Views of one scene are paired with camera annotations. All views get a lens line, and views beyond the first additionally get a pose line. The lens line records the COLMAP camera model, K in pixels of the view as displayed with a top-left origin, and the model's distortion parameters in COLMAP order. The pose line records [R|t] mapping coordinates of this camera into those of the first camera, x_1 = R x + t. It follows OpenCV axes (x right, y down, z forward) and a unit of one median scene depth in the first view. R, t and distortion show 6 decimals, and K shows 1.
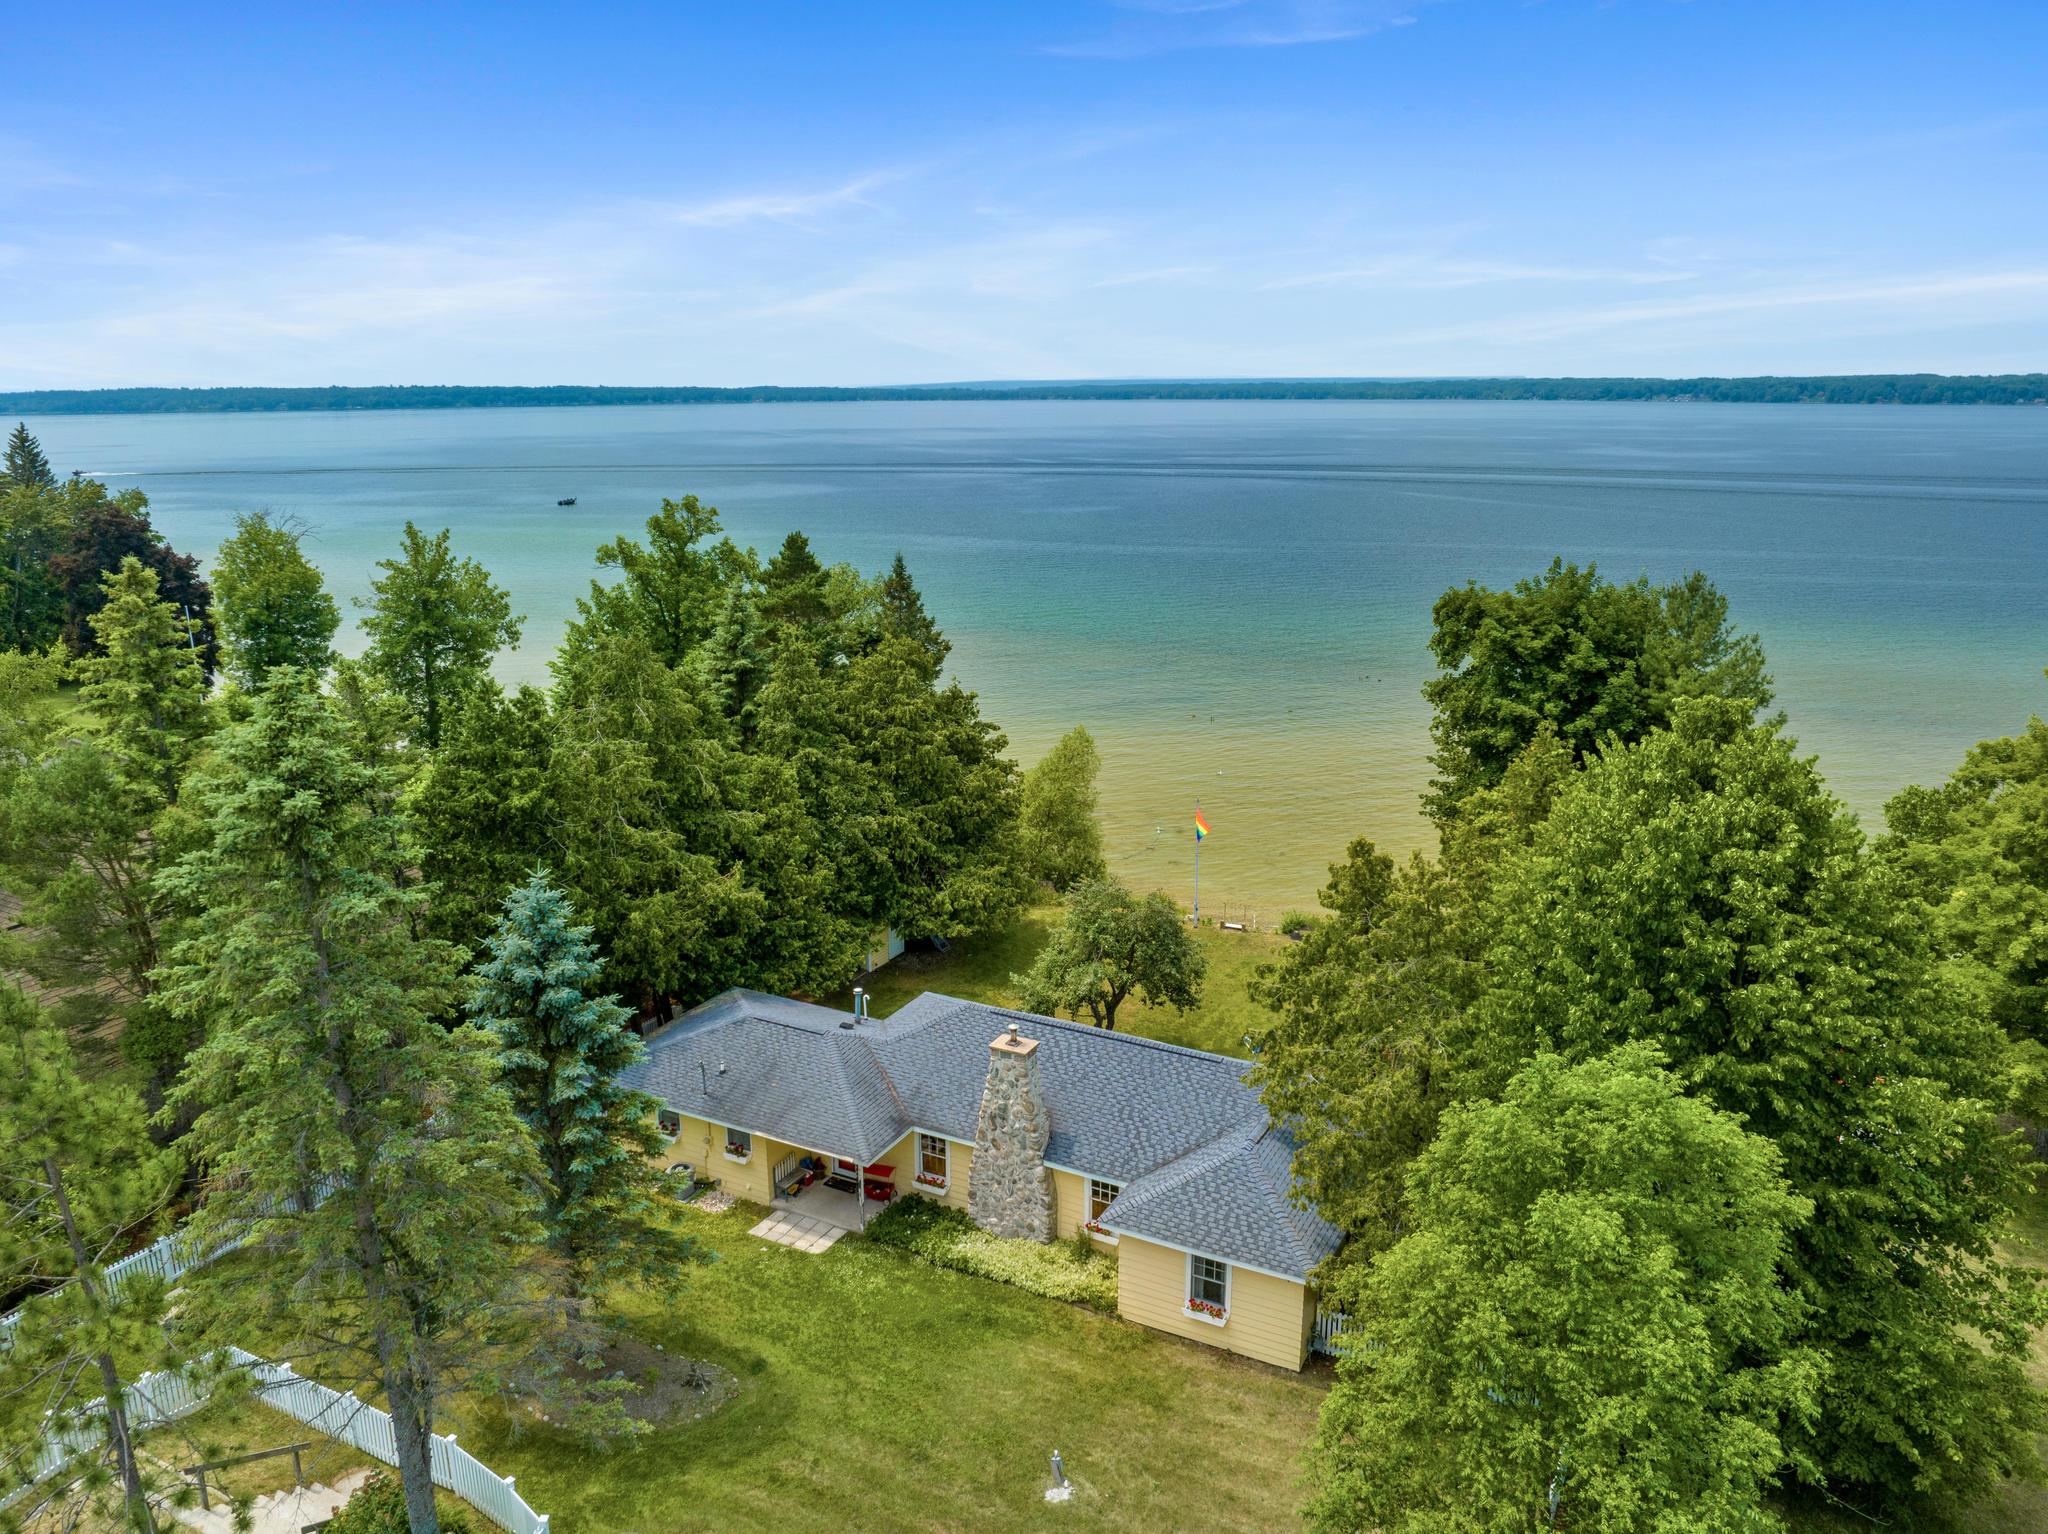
lens RADIAL K [[1460.8, 0, 1024.0], [0, 1460.8, 767.0], [0, 0, 1]] dist [-0.000730, -0.044346]
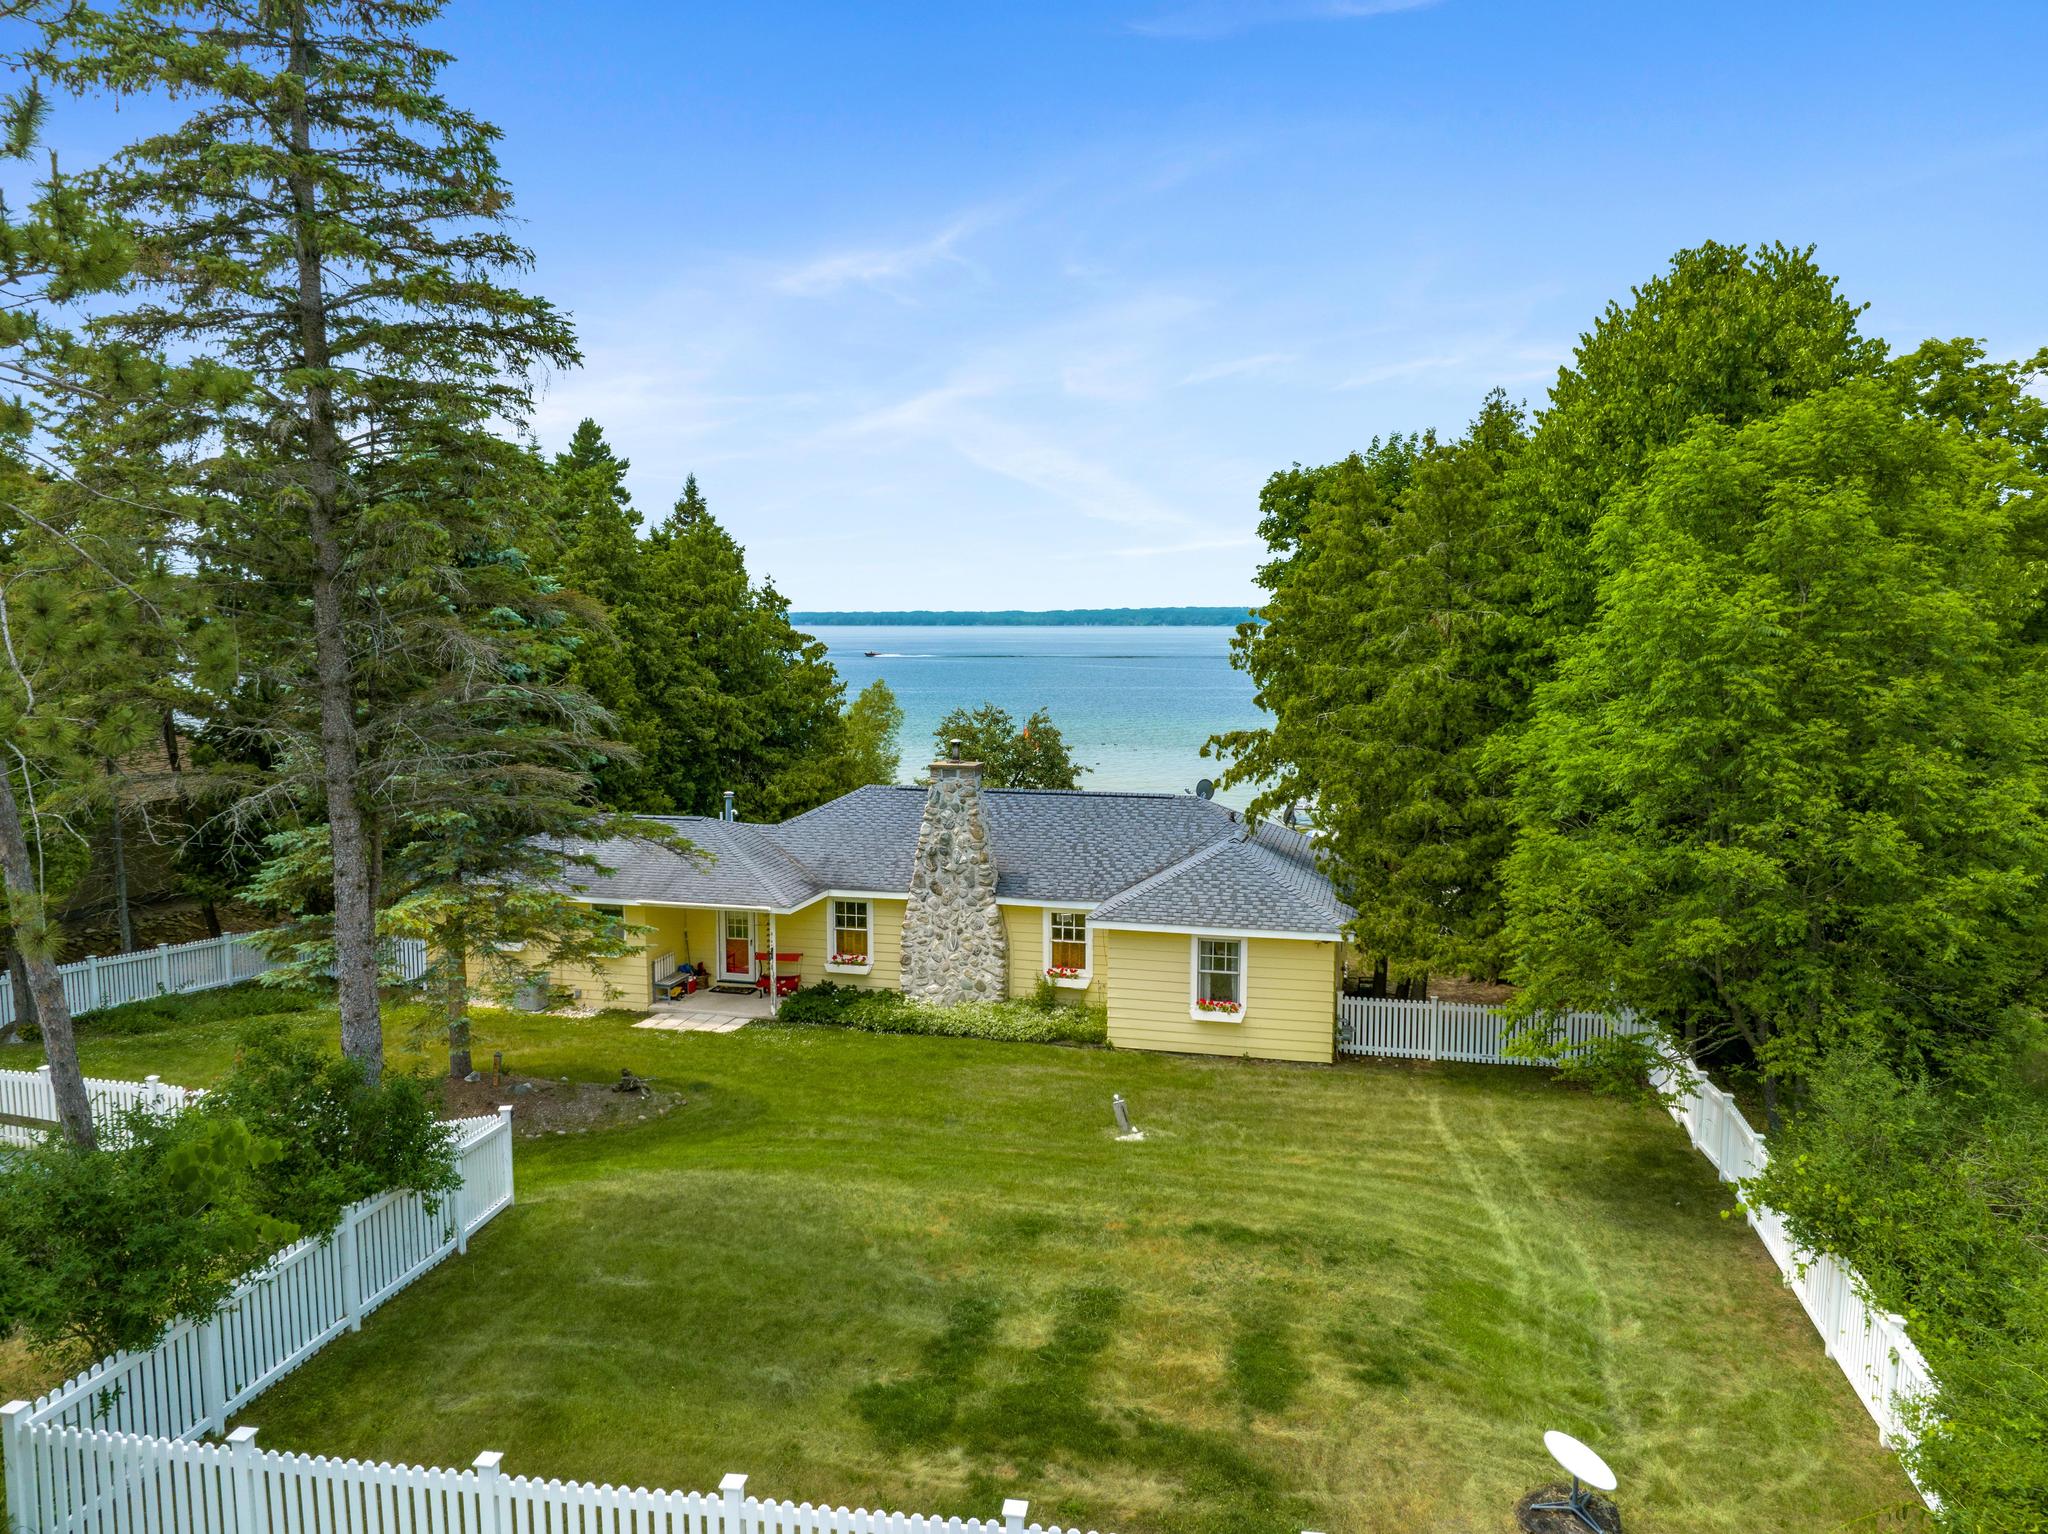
lens RADIAL K [[1448.7, 0, 1021.3], [0, 1448.7, 775.7], [0, 0, 1]] dist [-0.034408, -0.005555]
pose [[0.972484, -0.020761, 0.232042, -0.164950], [0.055831, 0.987765, -0.145611, 0.317167], [-0.226180, 0.154560, 0.961745, 0.162301]]
